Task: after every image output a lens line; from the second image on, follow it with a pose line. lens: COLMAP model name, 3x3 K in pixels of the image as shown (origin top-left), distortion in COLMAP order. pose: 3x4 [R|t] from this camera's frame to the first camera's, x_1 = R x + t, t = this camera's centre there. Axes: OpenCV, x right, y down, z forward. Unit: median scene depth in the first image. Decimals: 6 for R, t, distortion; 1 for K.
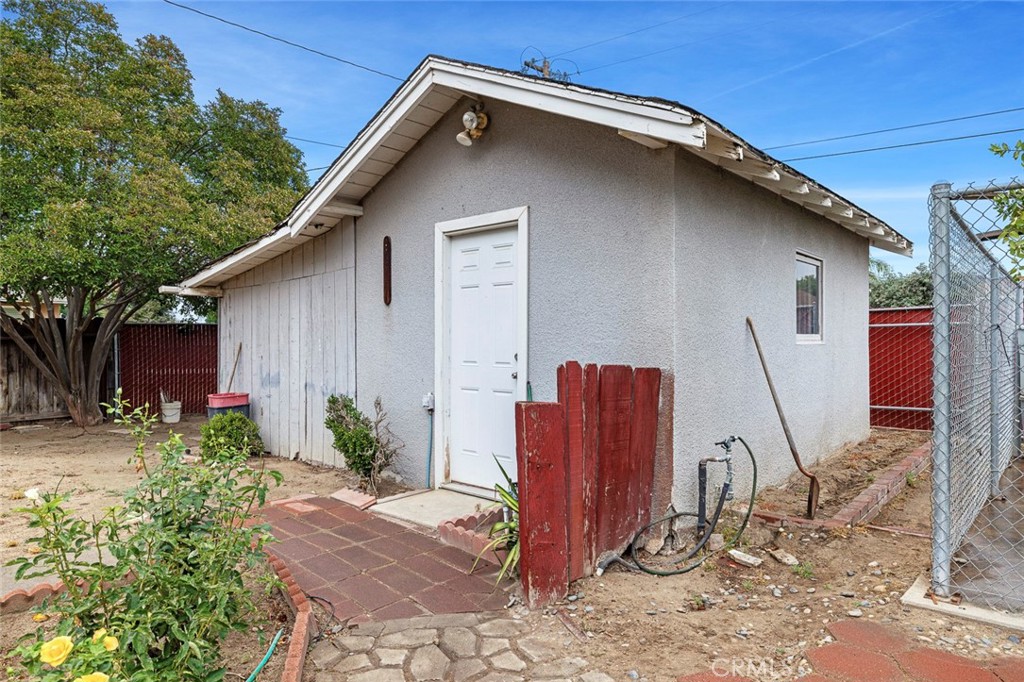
lens RADIAL K [[632.7, 0, 512.4], [0, 632.7, 341.1], [0, 0, 1]] dist [-0.003096, -0.000392]
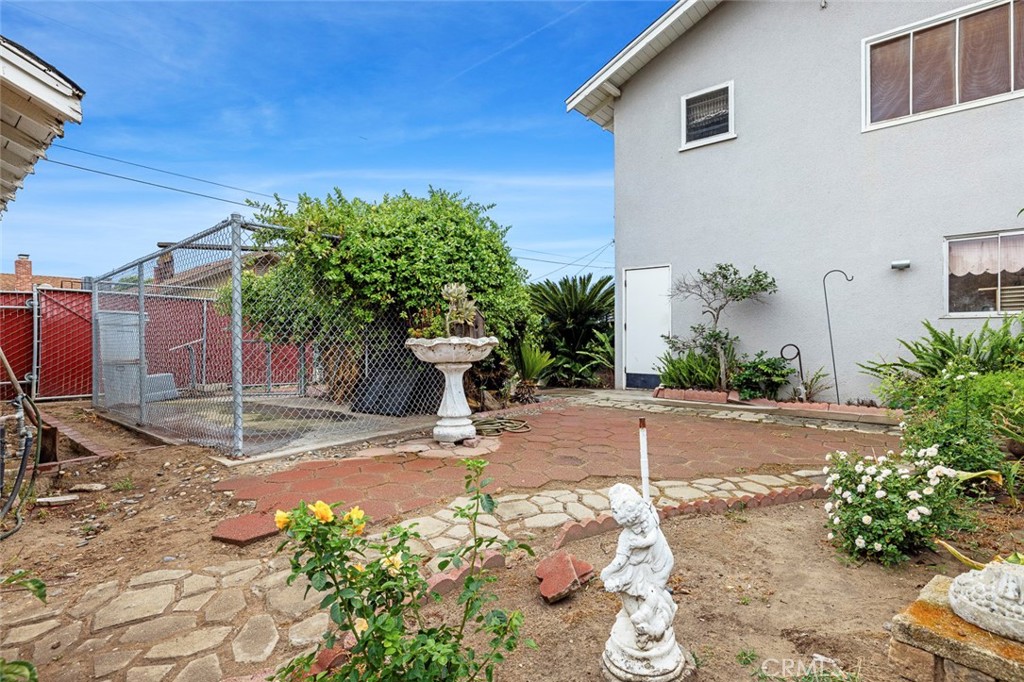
lens RADIAL K [[492.5, 0, 511.9], [0, 492.5, 341.6], [0, 0, 1]] dist [-0.002103, -0.000435]
pose [[-0.040689, -0.004375, 0.999162, -0.583843], [0.005088, 0.999977, 0.004585, 0.076765], [-0.999159, 0.005271, -0.040666, 0.274806]]
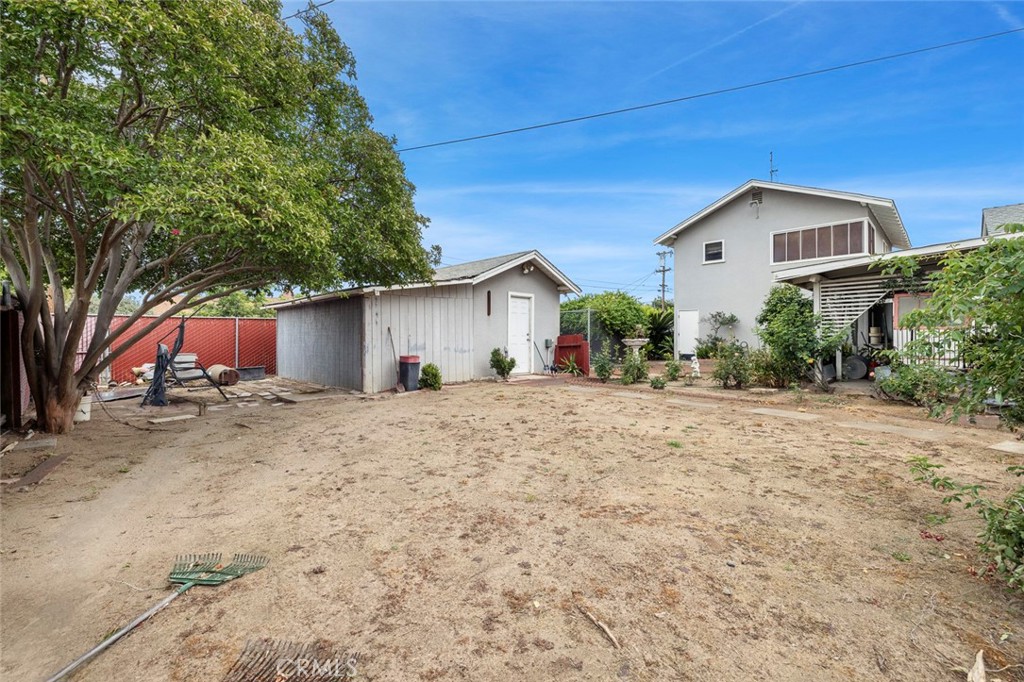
lens RADIAL K [[430.9, 0, 512.4], [0, 430.9, 338.8], [0, 0, 1]] dist [0.000703, 0.000097]
pose [[0.048138, -0.000827, 0.998840, -3.368595], [-0.000127, 1.000000, 0.000834, 0.066374], [-0.998841, -0.000167, 0.048138, 1.337551]]
